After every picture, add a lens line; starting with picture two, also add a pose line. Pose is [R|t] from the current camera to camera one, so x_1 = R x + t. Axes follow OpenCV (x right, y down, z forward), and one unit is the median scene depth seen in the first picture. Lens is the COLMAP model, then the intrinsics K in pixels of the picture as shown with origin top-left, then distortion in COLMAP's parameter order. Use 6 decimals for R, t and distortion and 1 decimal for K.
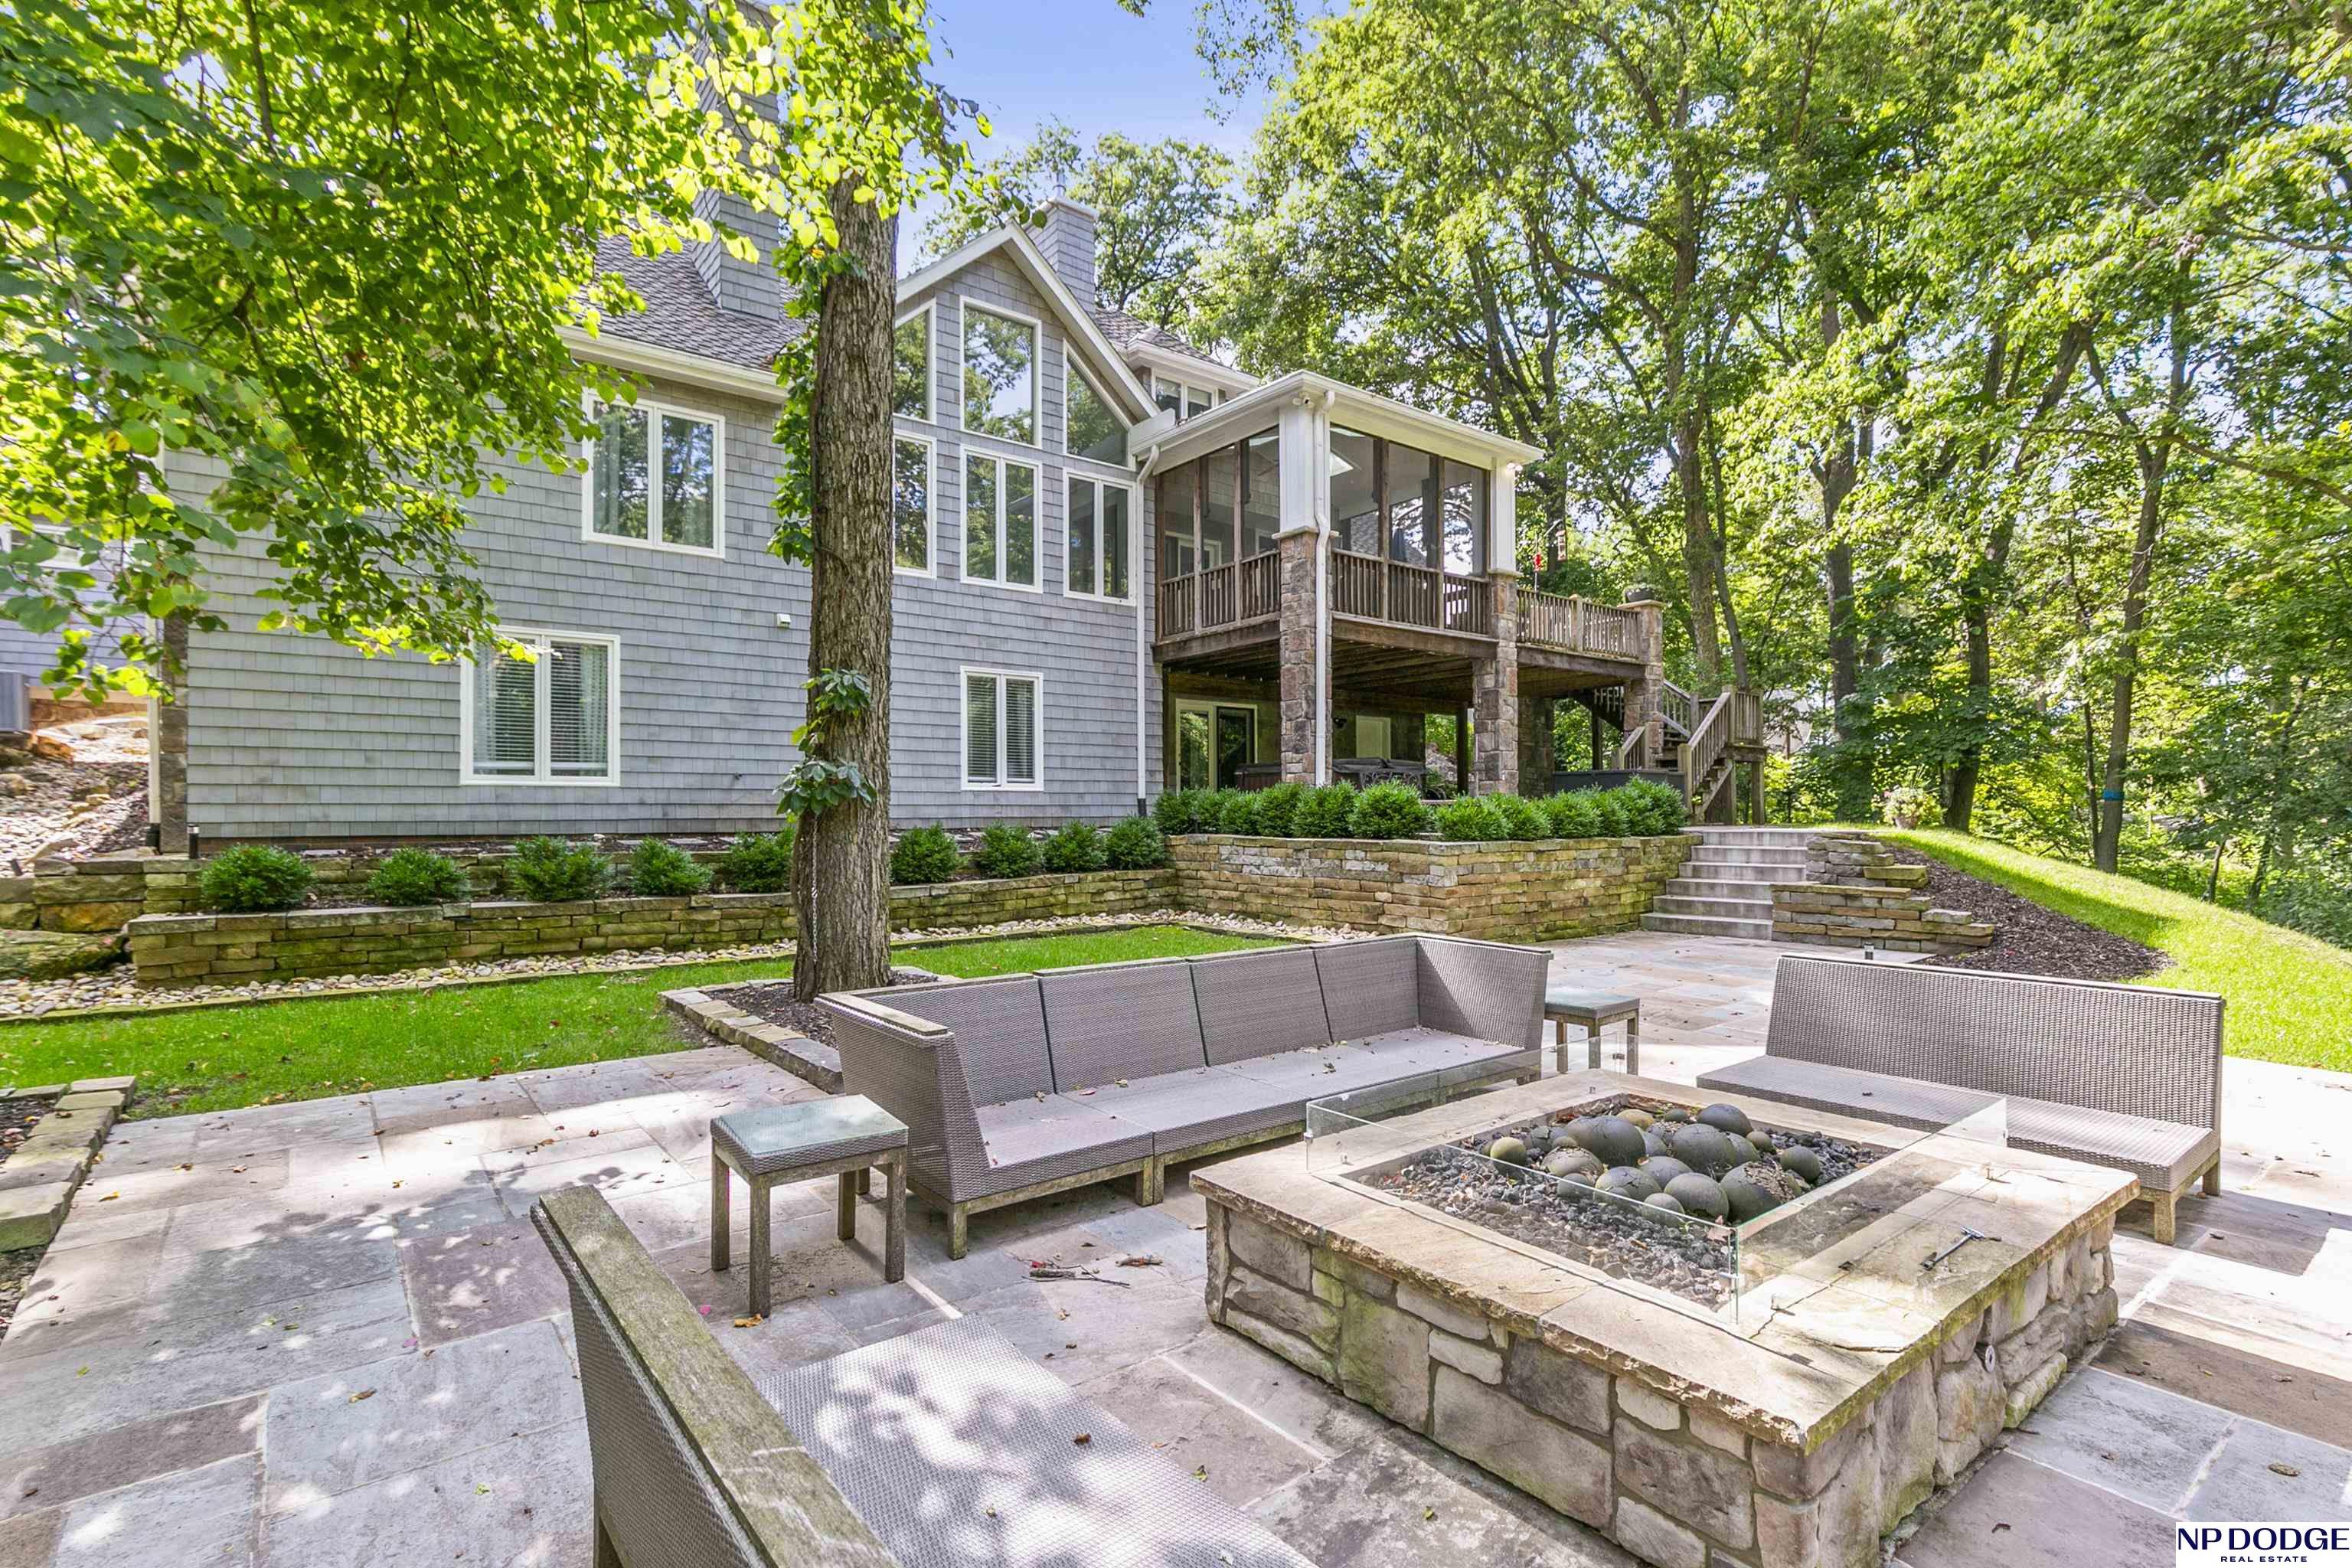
lens RADIAL K [[1112.7, 0, 1182.3], [0, 1112.7, 813.4], [0, 0, 1]] dist [0.001208, 0.000095]
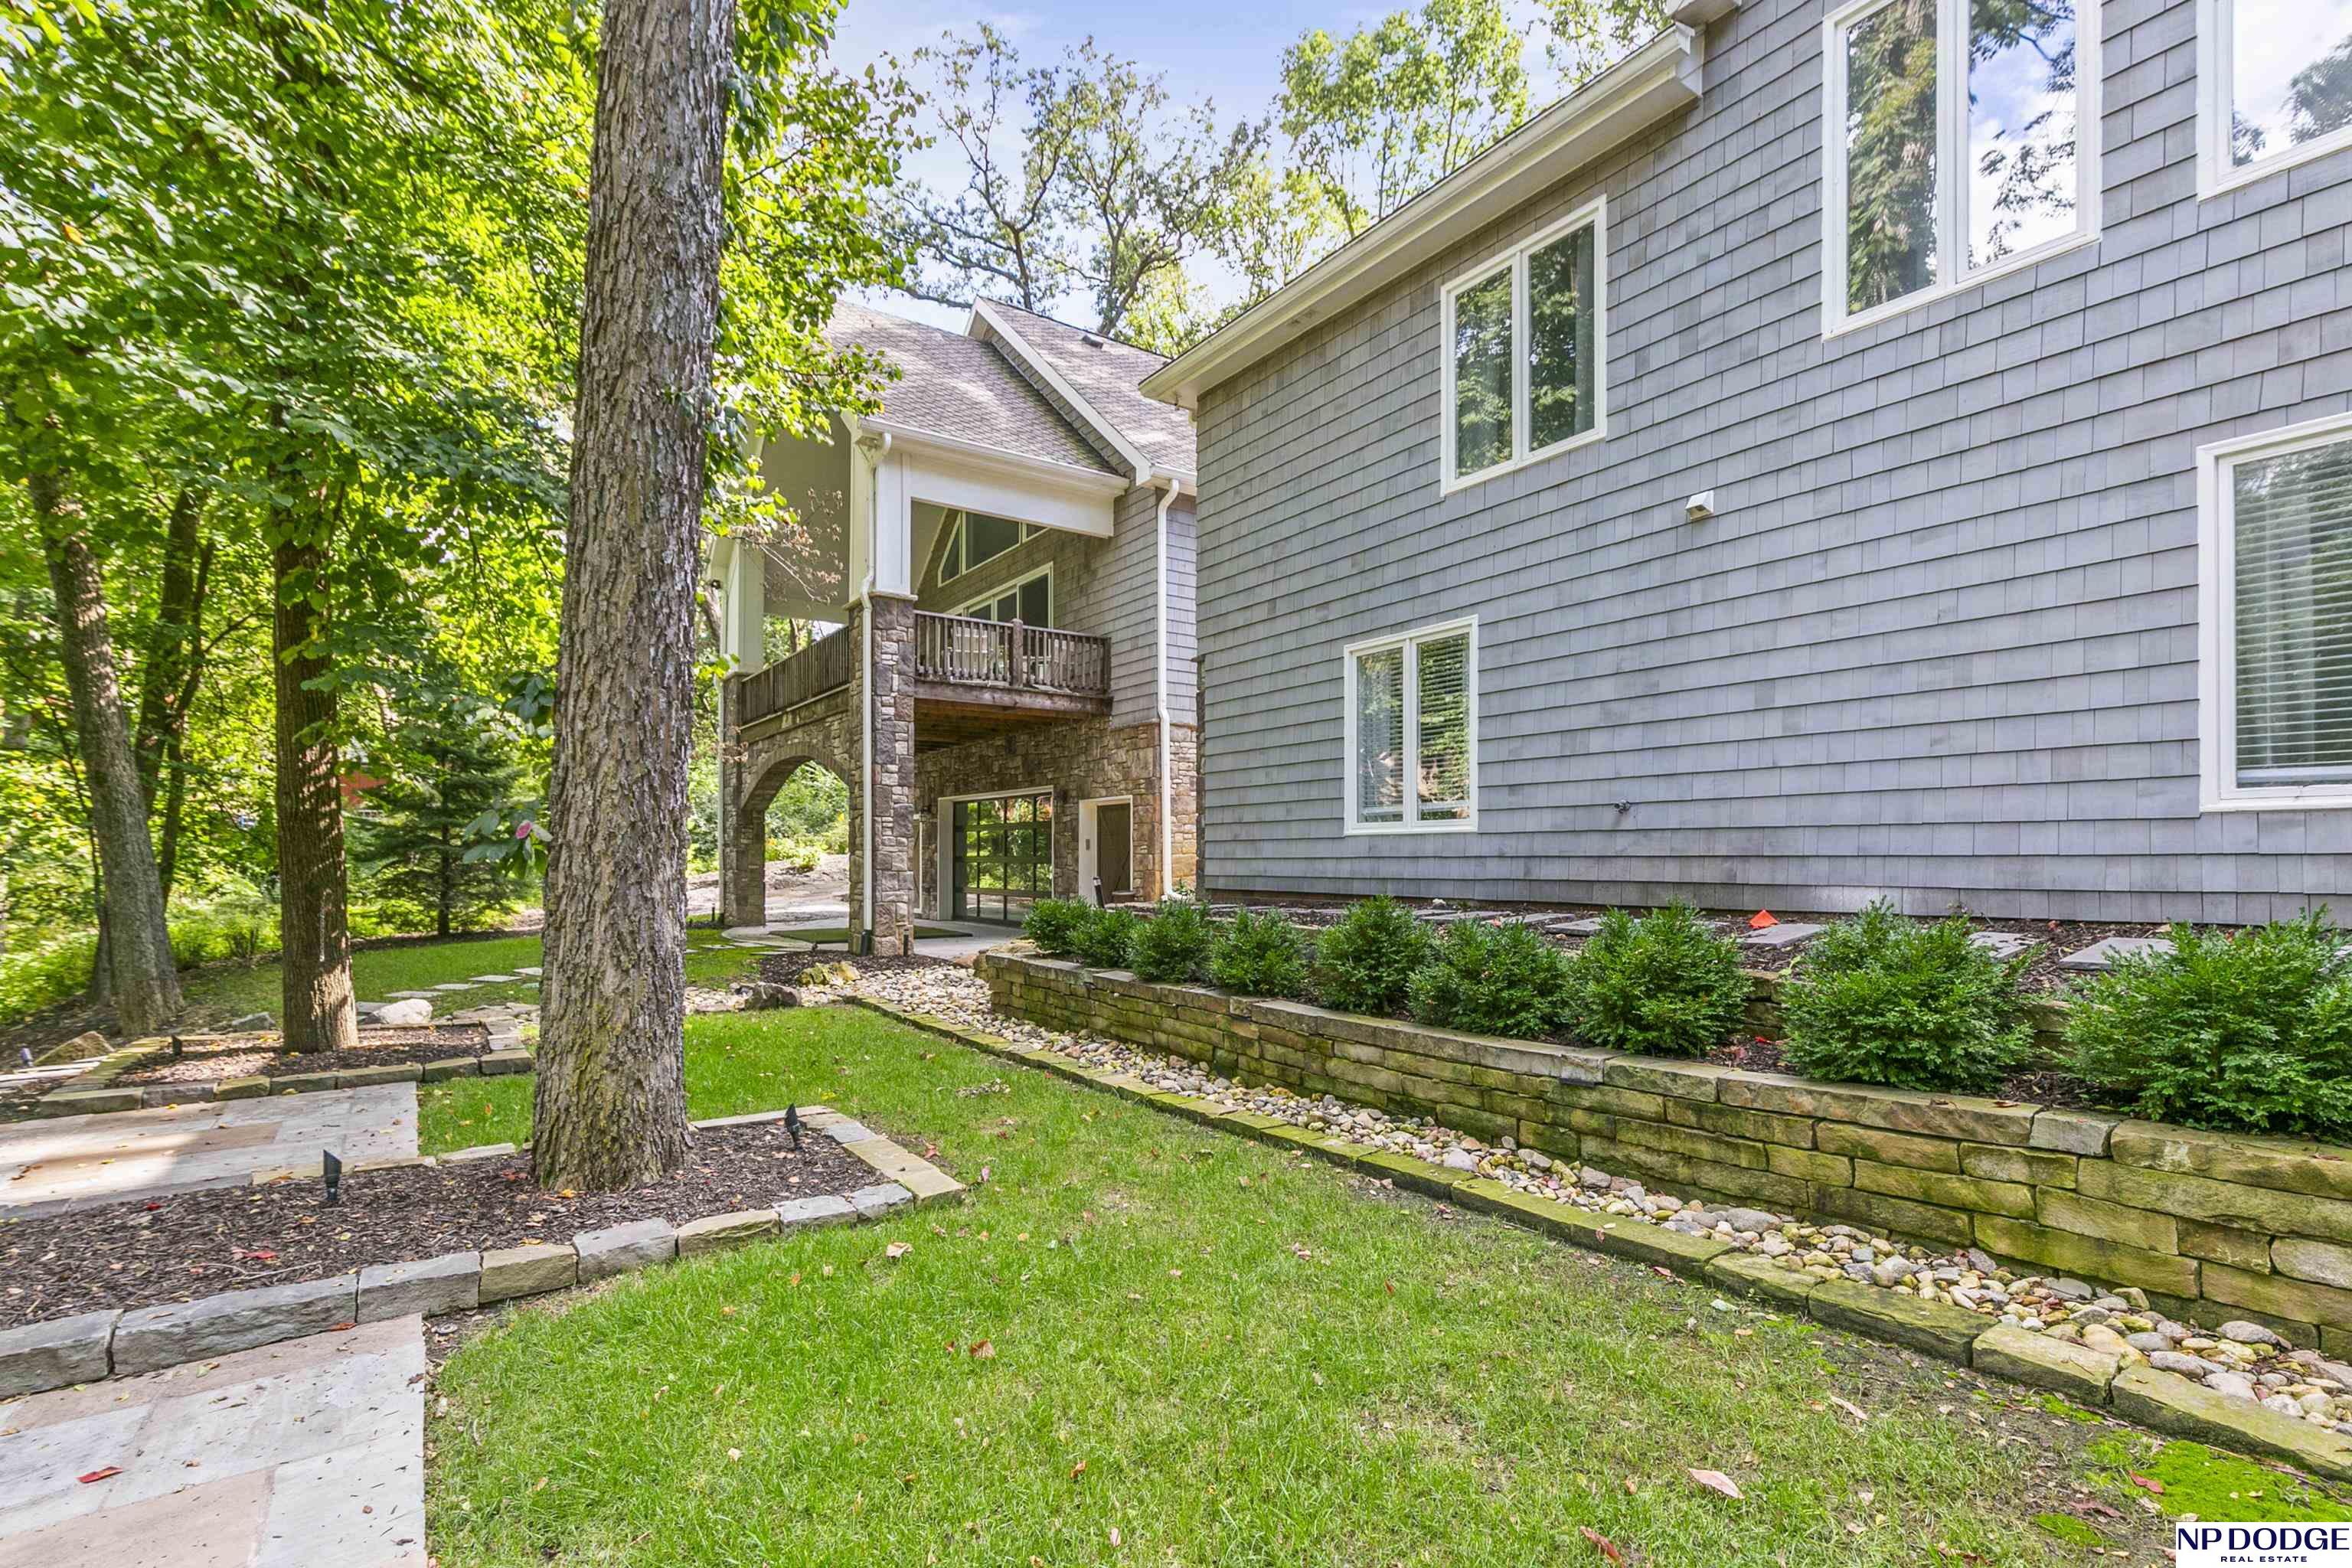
lens RADIAL K [[1092.7, 0, 1175.4], [0, 1092.7, 857.1], [0, 0, 1]] dist [0.001458, -0.000351]
pose [[-0.062000, 0.001652, -0.998075, 0.190055], [0.001901, 0.999997, 0.001537, -0.009911], [0.998074, -0.001802, -0.062003, 0.871793]]
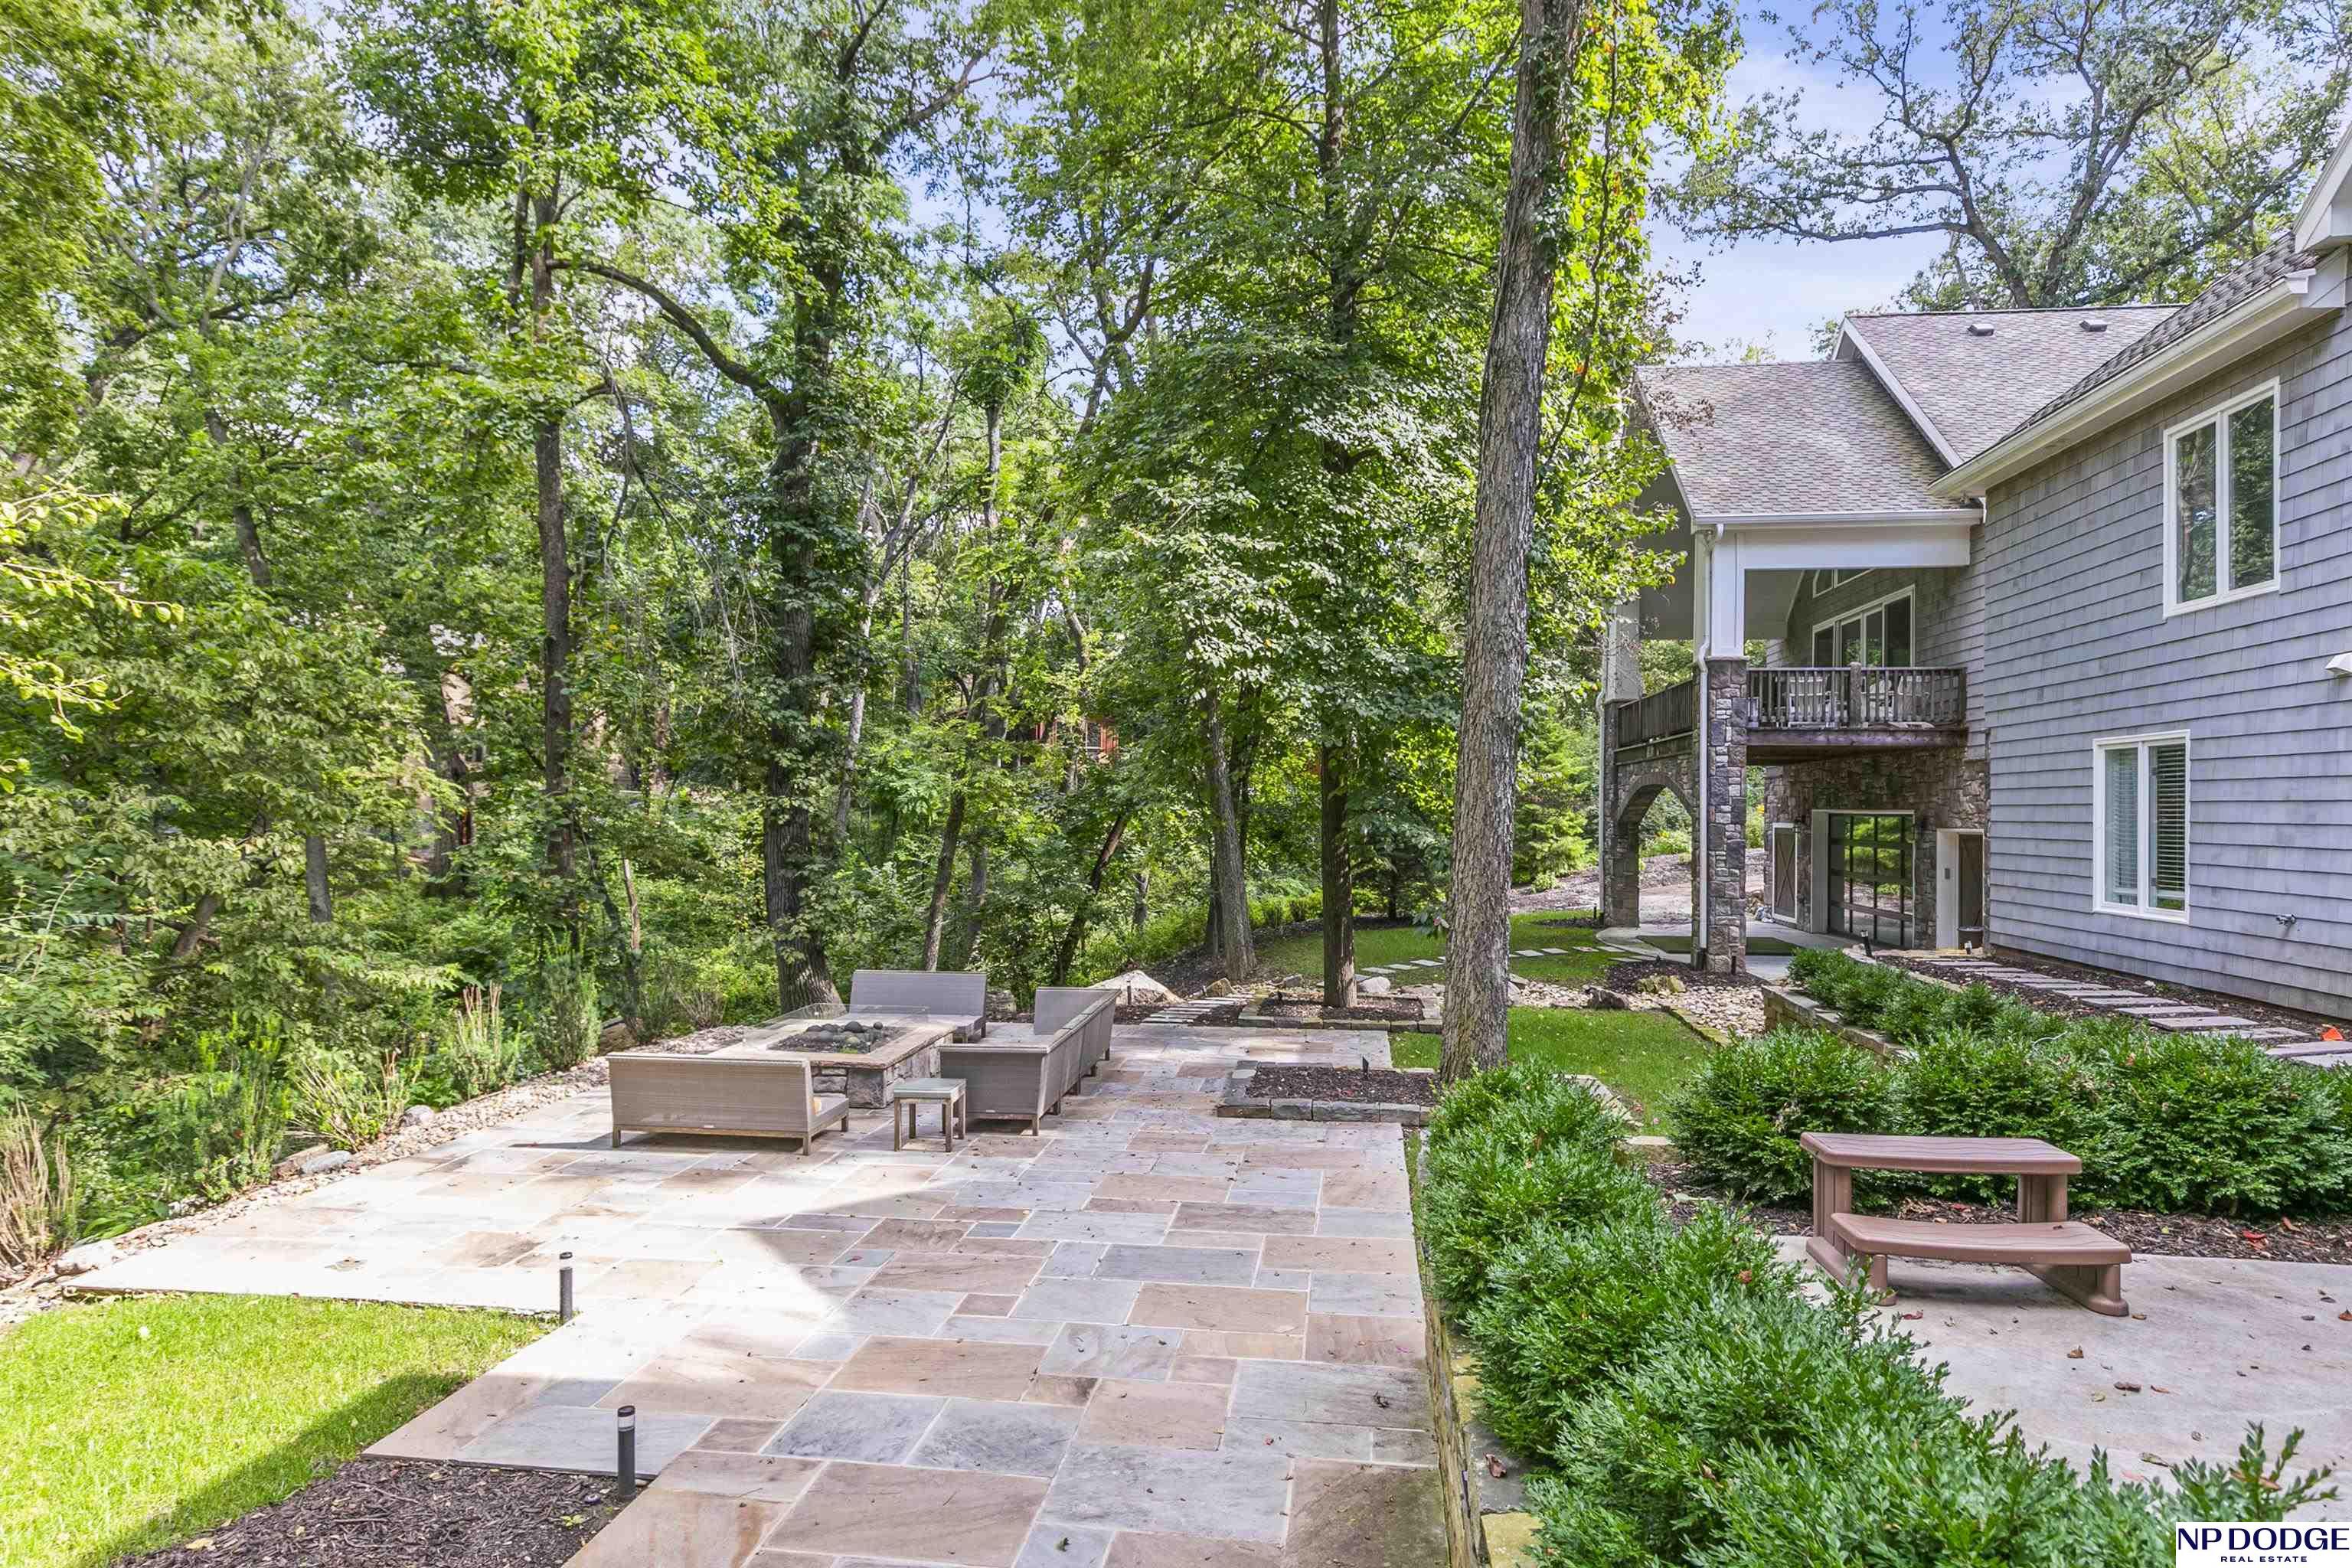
lens RADIAL K [[1293.1, 0, 1179.6], [0, 1293.1, 795.2], [0, 0, 1]] dist [0.002887, 0.000489]
pose [[-0.722957, -0.010940, -0.690806, 0.635789], [-0.006358, 0.999938, -0.009181, -0.103378], [0.690864, -0.002246, -0.722981, 1.190462]]
